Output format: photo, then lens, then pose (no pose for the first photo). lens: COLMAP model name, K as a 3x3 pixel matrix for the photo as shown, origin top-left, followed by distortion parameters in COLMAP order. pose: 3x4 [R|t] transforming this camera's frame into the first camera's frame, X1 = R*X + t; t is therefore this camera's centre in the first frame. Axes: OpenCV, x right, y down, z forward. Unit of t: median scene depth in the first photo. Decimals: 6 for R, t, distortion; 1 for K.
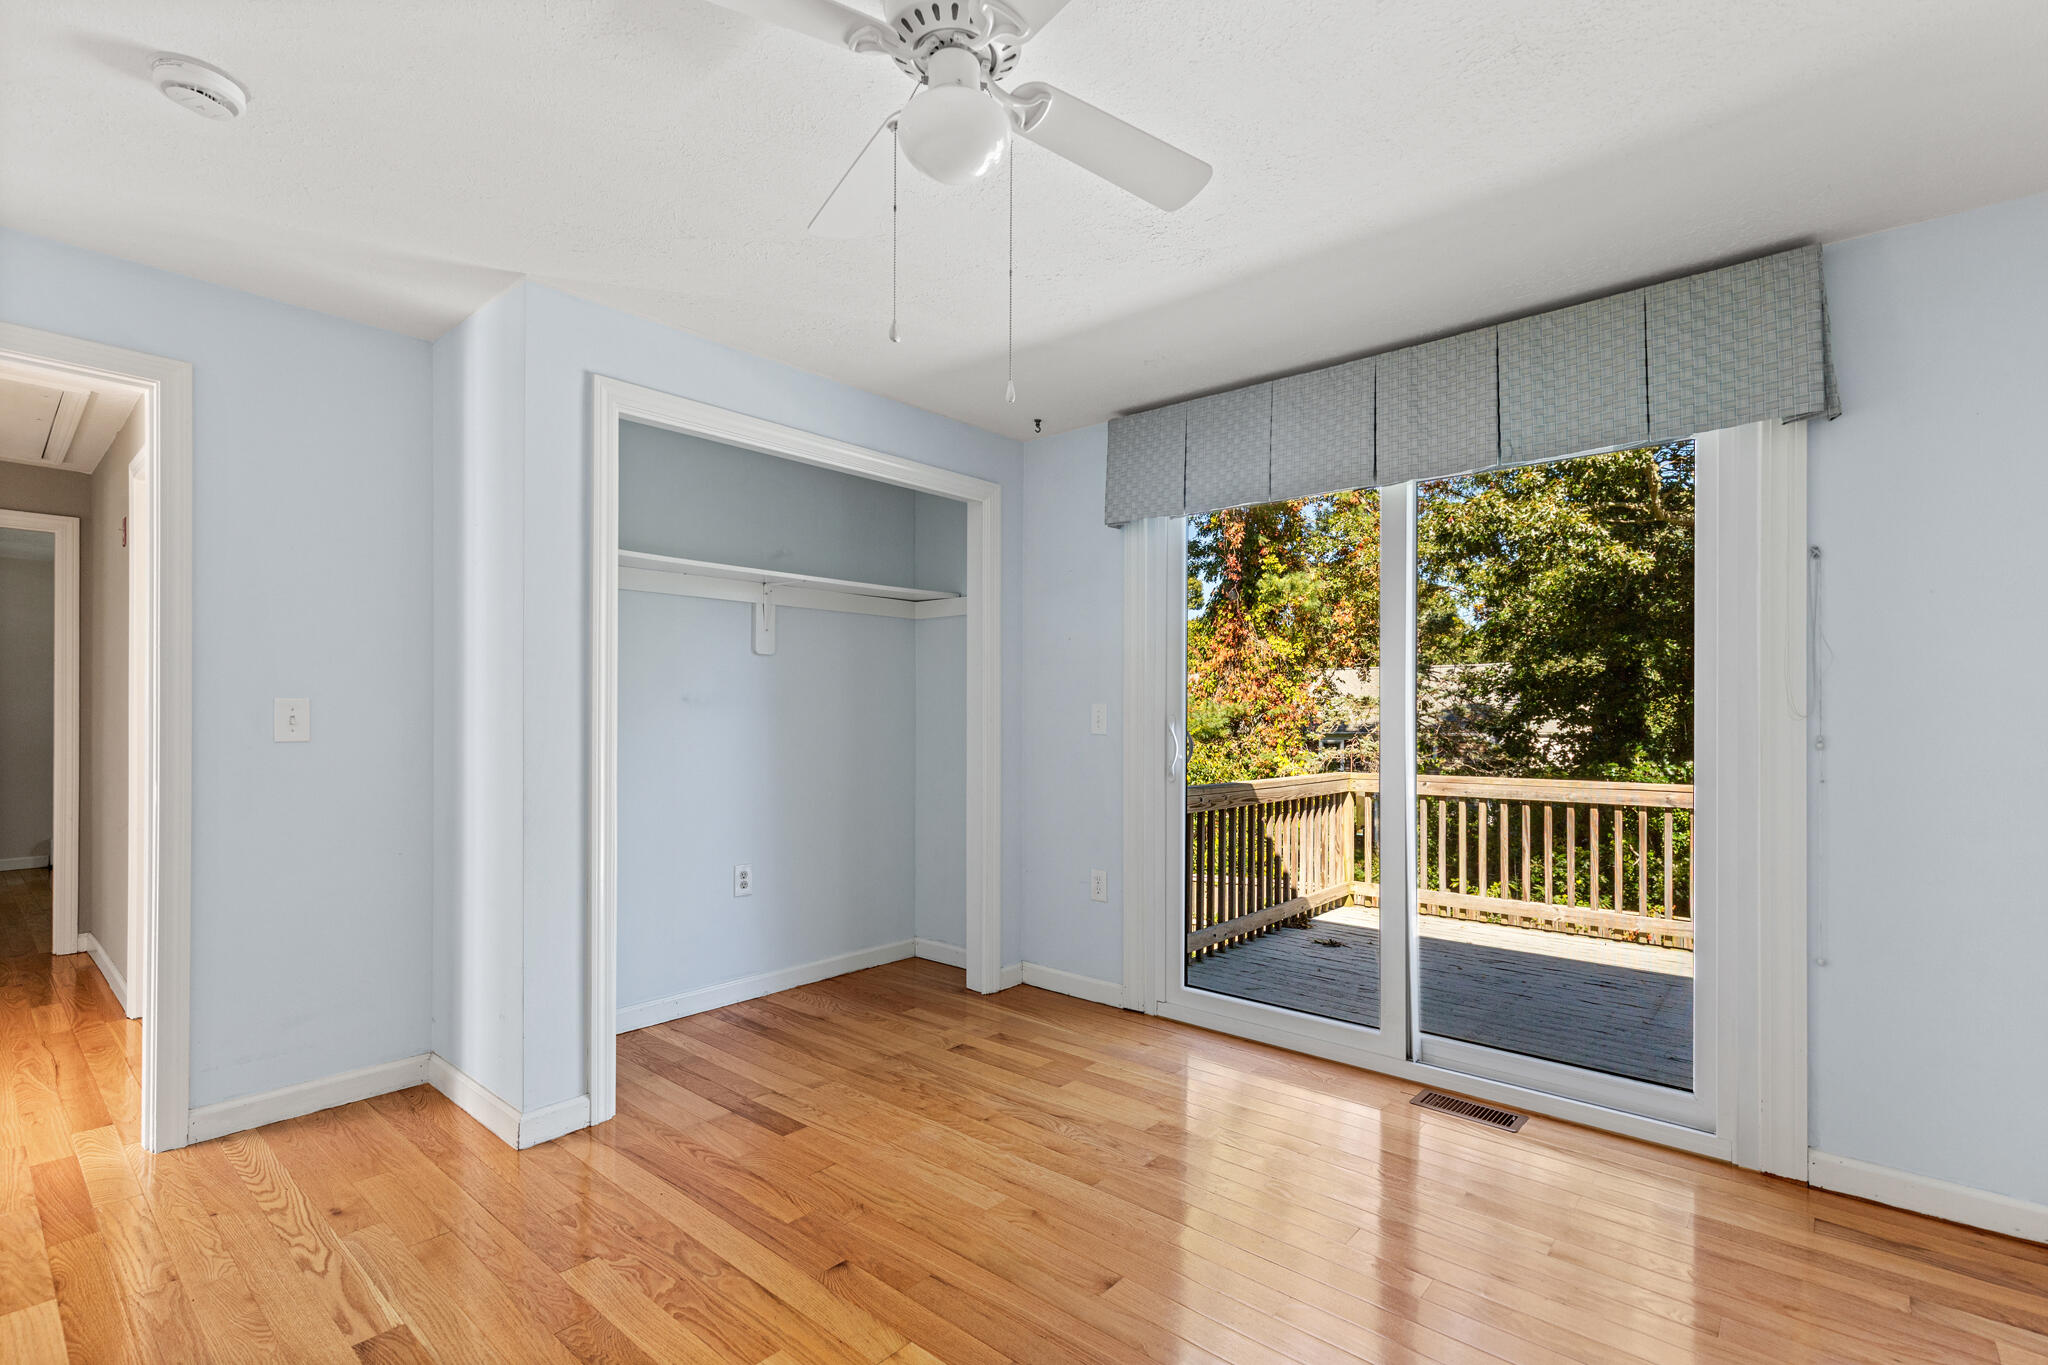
lens RADIAL K [[942.0, 0, 1035.1], [0, 942.0, 701.3], [0, 0, 1]] dist [0.003235, 0.000234]
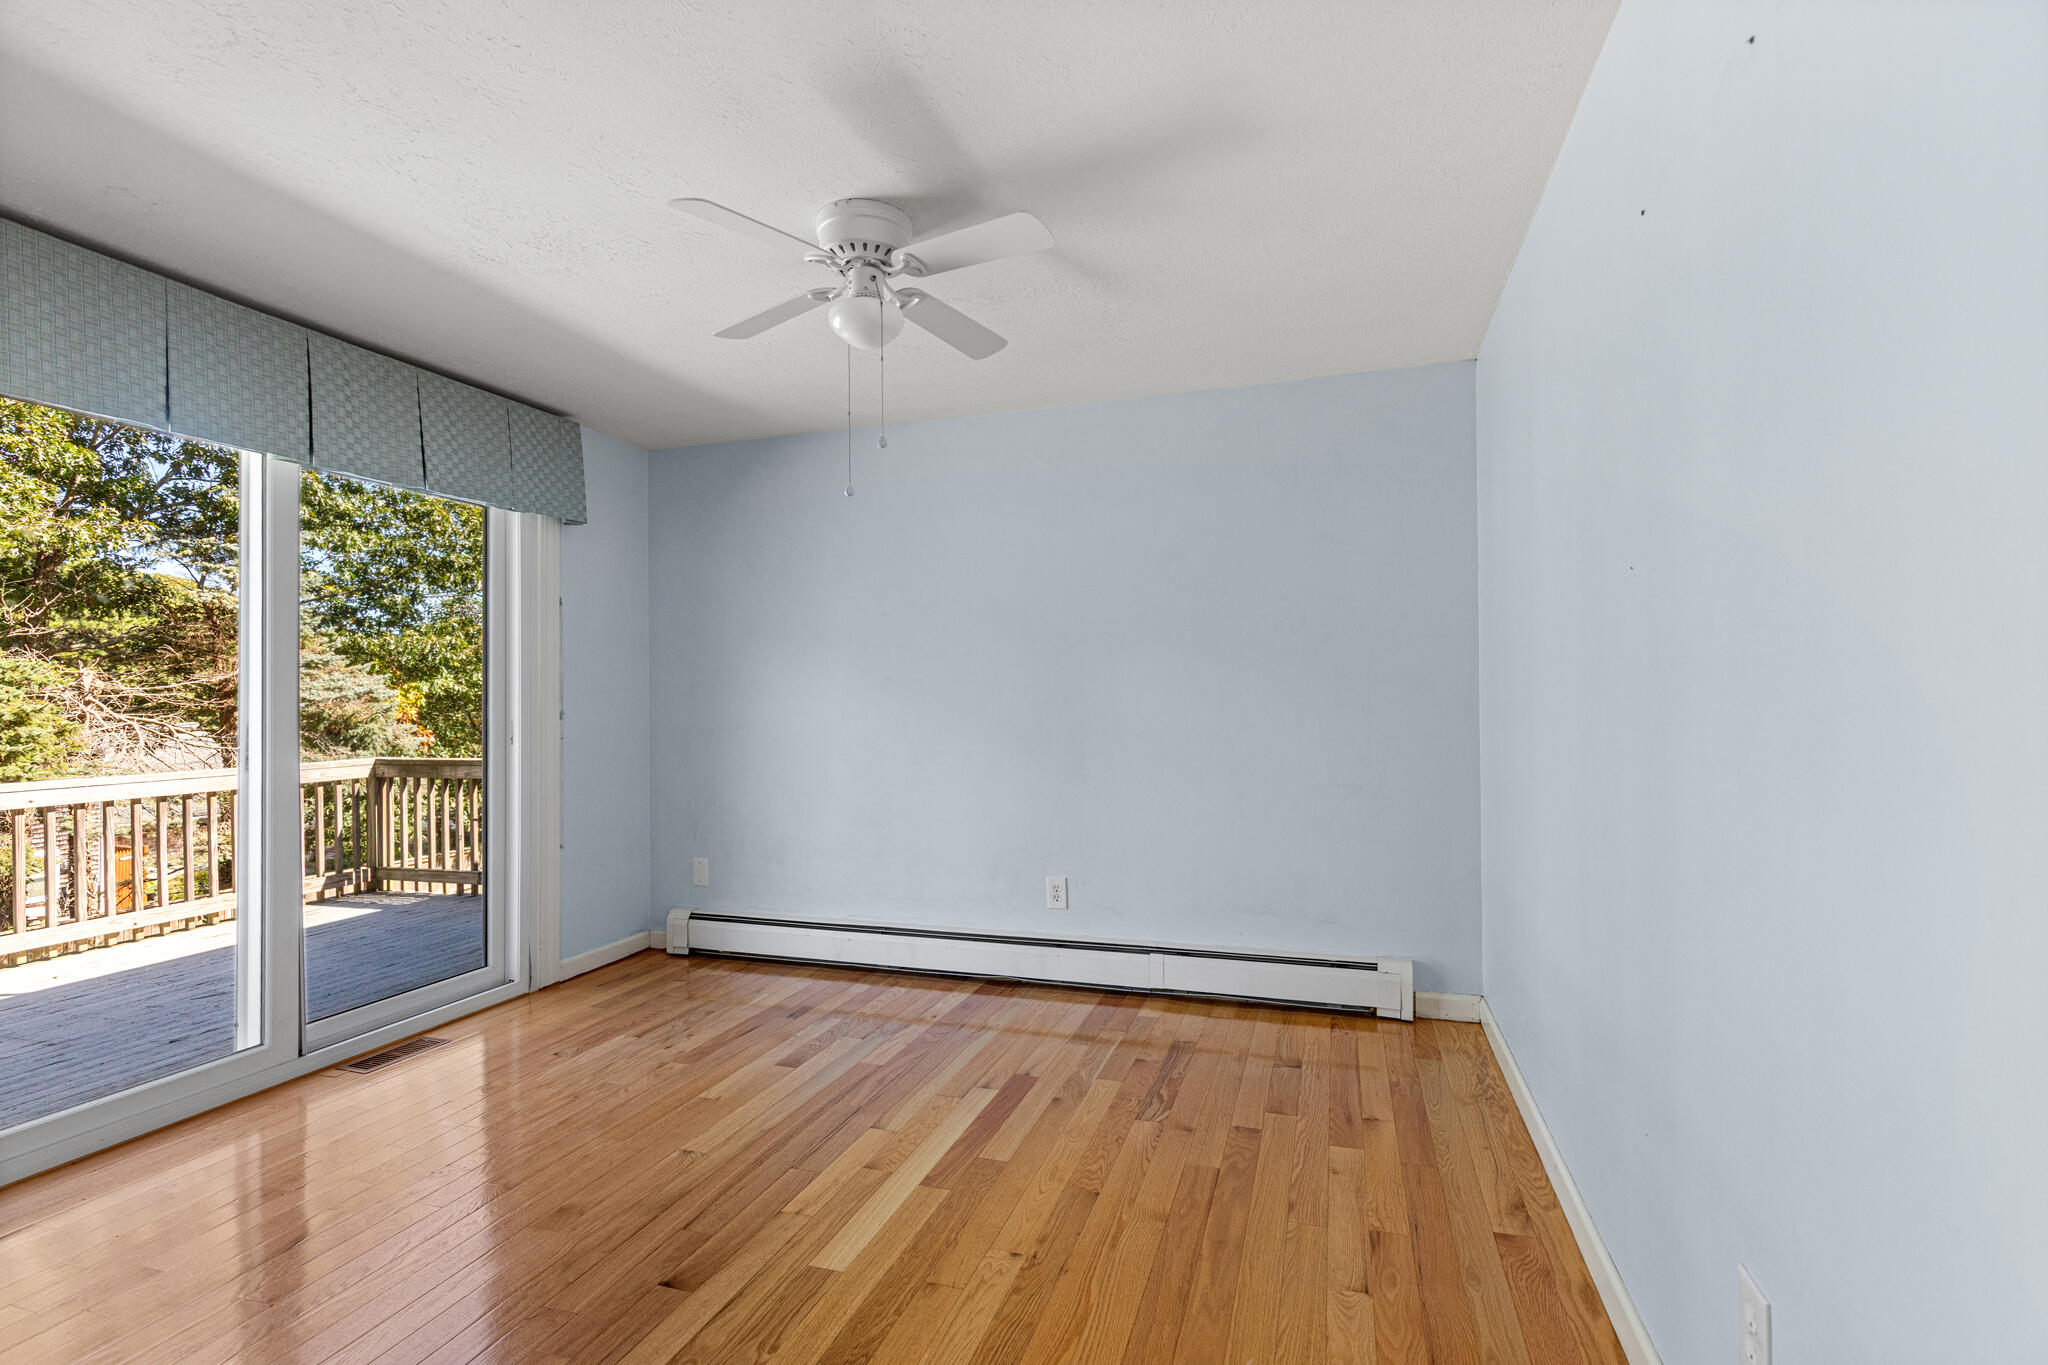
lens RADIAL K [[942.0, 0, 1035.1], [0, 942.0, 701.3], [0, 0, 1]] dist [0.003235, 0.000234]
pose [[-0.396021, 0.000925, 0.918241, -0.831649], [0.001646, 0.999999, -0.000298, 0.015660], [-0.918240, 0.001394, -0.396022, 0.714784]]
